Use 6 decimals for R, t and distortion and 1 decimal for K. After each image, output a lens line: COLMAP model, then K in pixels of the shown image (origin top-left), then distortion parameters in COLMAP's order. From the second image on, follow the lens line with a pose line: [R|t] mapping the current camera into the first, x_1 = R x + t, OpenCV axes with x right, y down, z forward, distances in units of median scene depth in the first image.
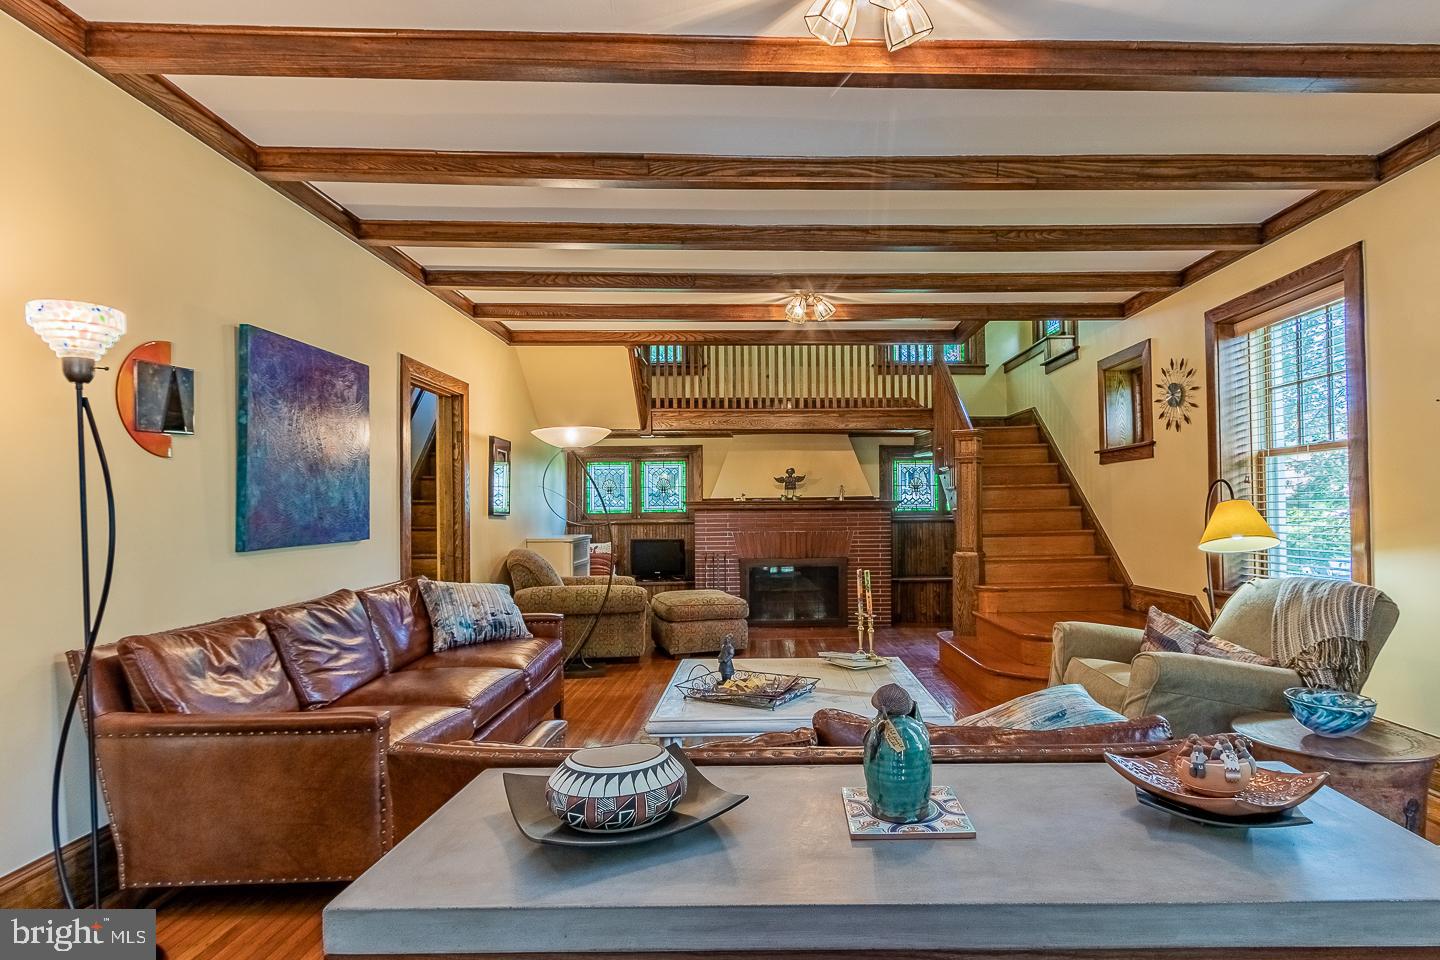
lens RADIAL K [[702.1, 0, 772.3], [0, 702.1, 489.5], [0, 0, 1]] dist [-0.003821, 0.000304]
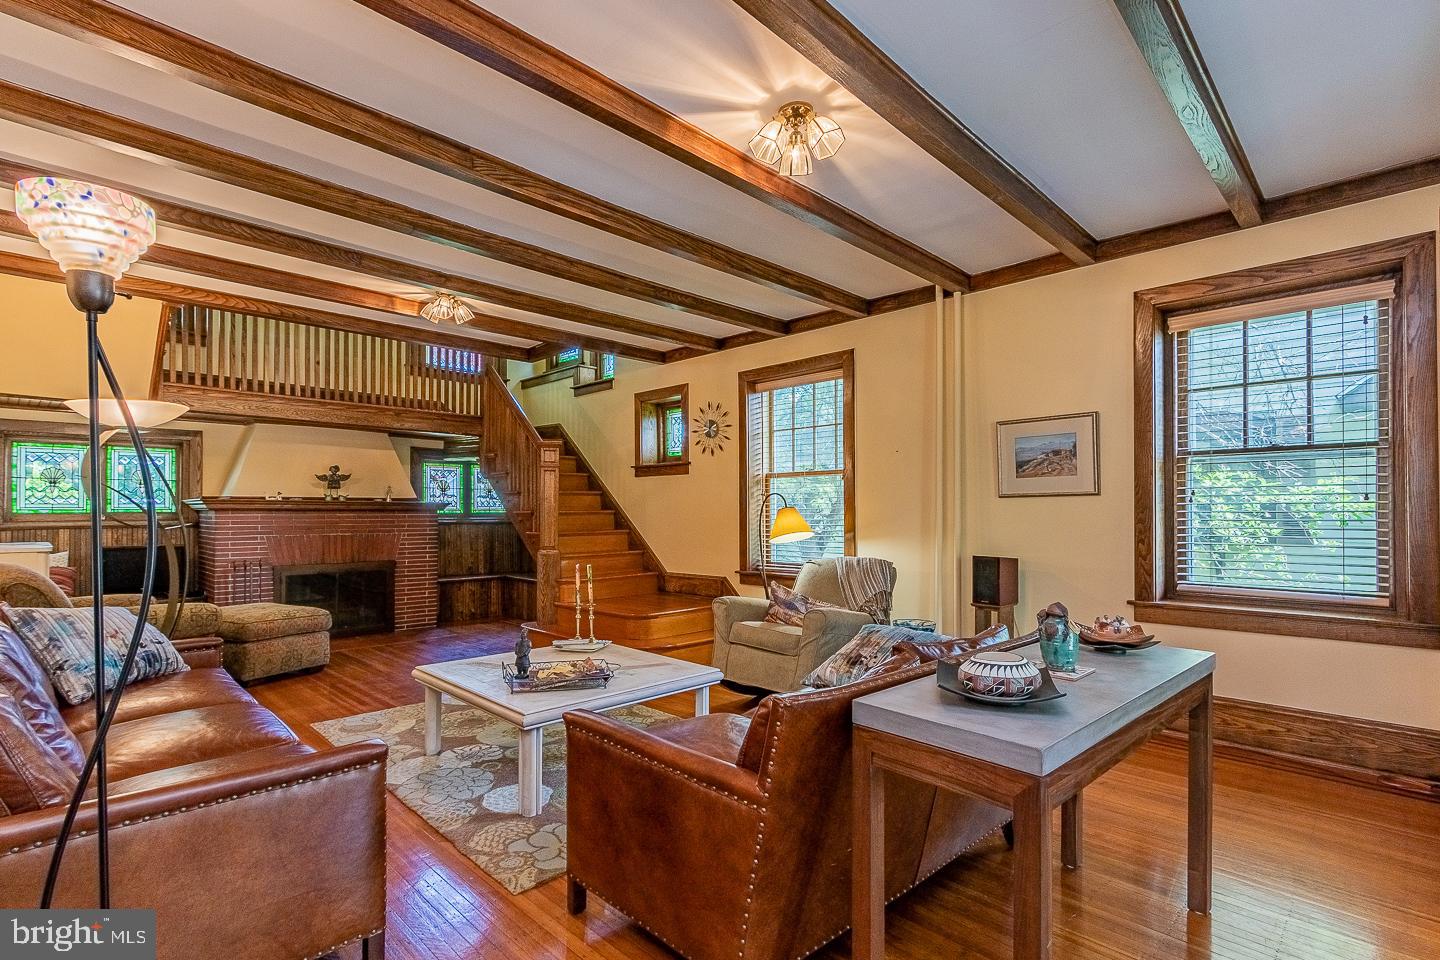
lens RADIAL K [[682.4, 0, 676.1], [0, 682.4, 496.6], [0, 0, 1]] dist [-0.001694, -0.000077]
pose [[0.755014, 0.023119, 0.655302, -0.280786], [-0.026429, 0.999639, -0.004816, 0.003281], [-0.655176, -0.013683, 0.755352, 0.041324]]
